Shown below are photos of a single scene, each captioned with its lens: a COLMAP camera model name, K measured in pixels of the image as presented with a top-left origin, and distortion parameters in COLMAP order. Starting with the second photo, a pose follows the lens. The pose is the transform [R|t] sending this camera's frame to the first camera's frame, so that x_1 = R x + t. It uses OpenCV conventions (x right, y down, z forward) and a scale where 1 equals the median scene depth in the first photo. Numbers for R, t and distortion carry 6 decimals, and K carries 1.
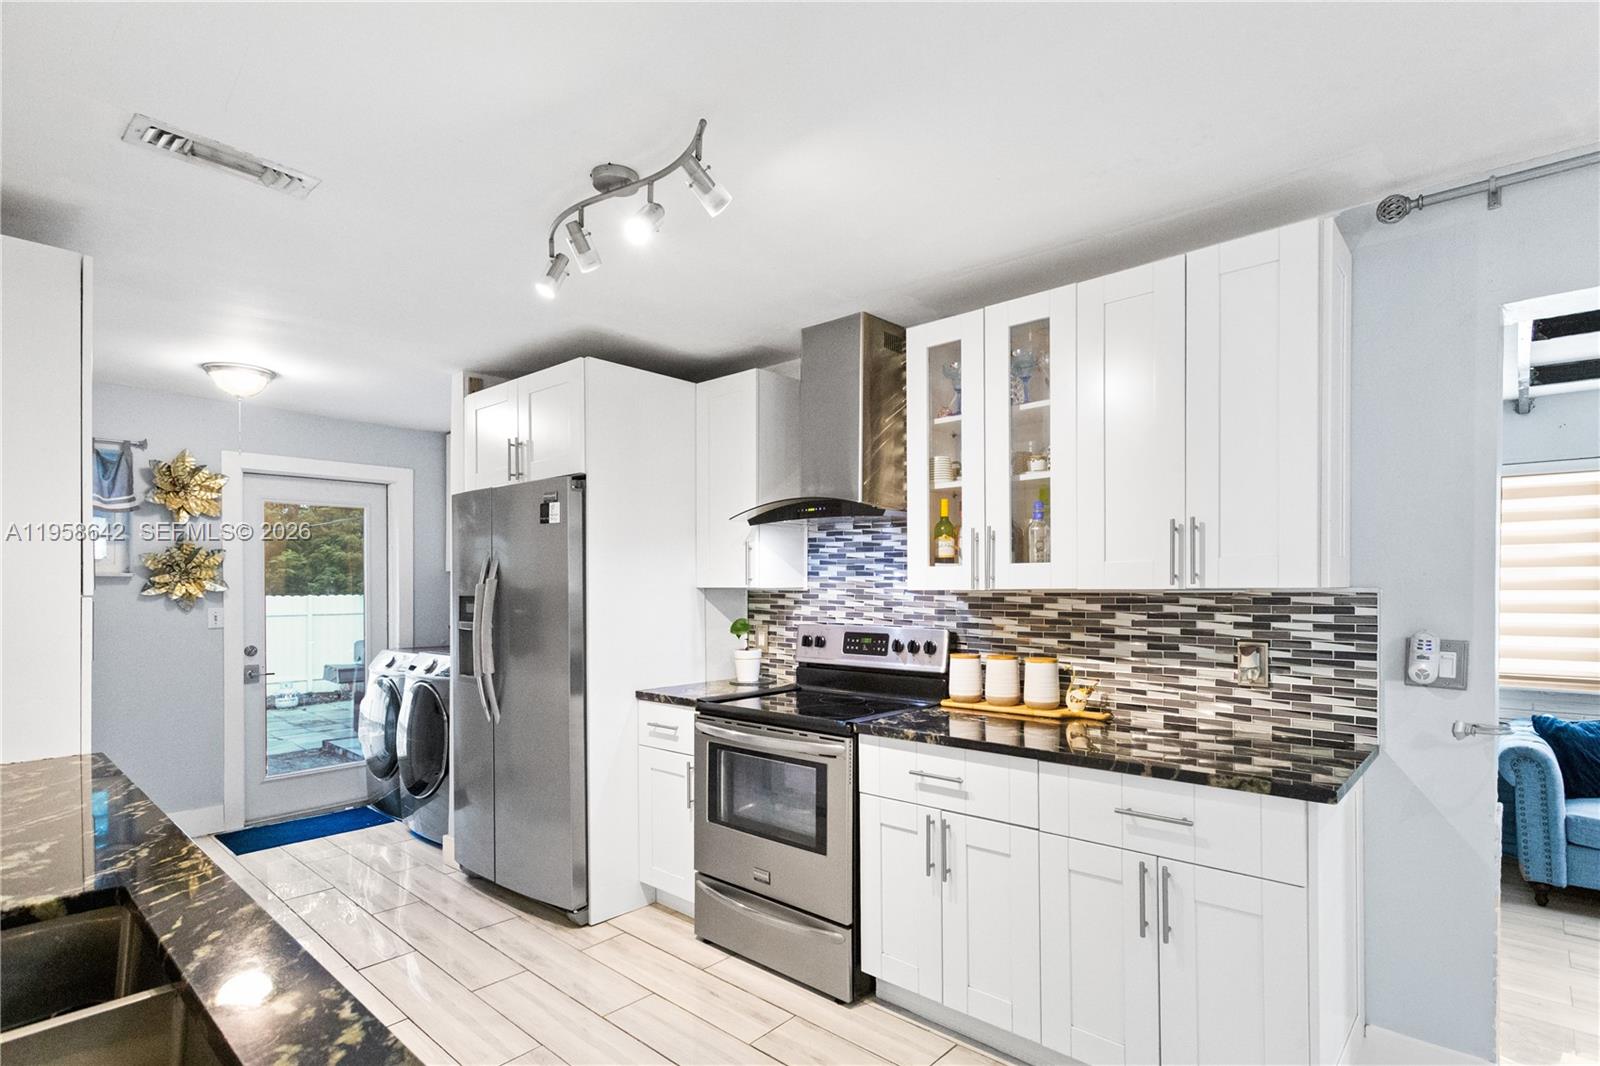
lens RADIAL K [[789.5, 0, 799.5], [0, 789.5, 586.5], [0, 0, 1]] dist [0.002517, 0.000564]
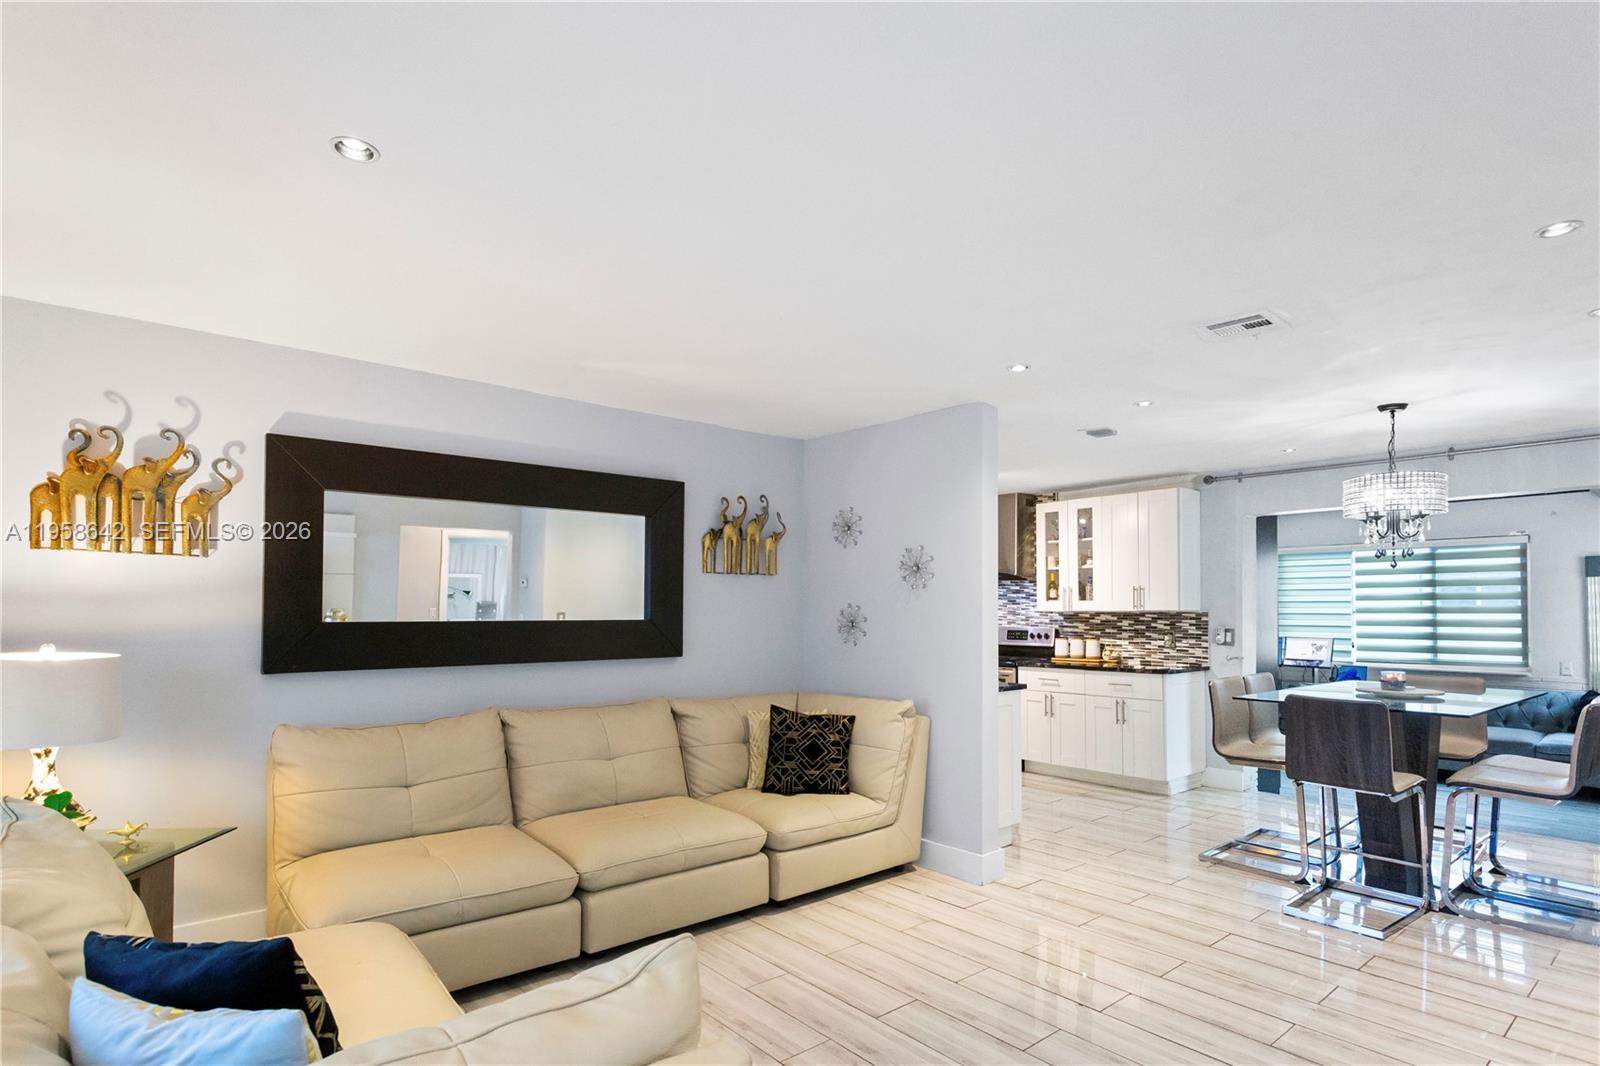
lens RADIAL K [[837.3, 0, 806.9], [0, 837.3, 590.0], [0, 0, 1]] dist [-0.001399, 0.000300]
pose [[0.992484, 0.001458, -0.122364, -0.261276], [-0.004425, 0.999703, -0.023972, 0.004817], [0.122293, 0.024334, 0.992196, -1.715326]]
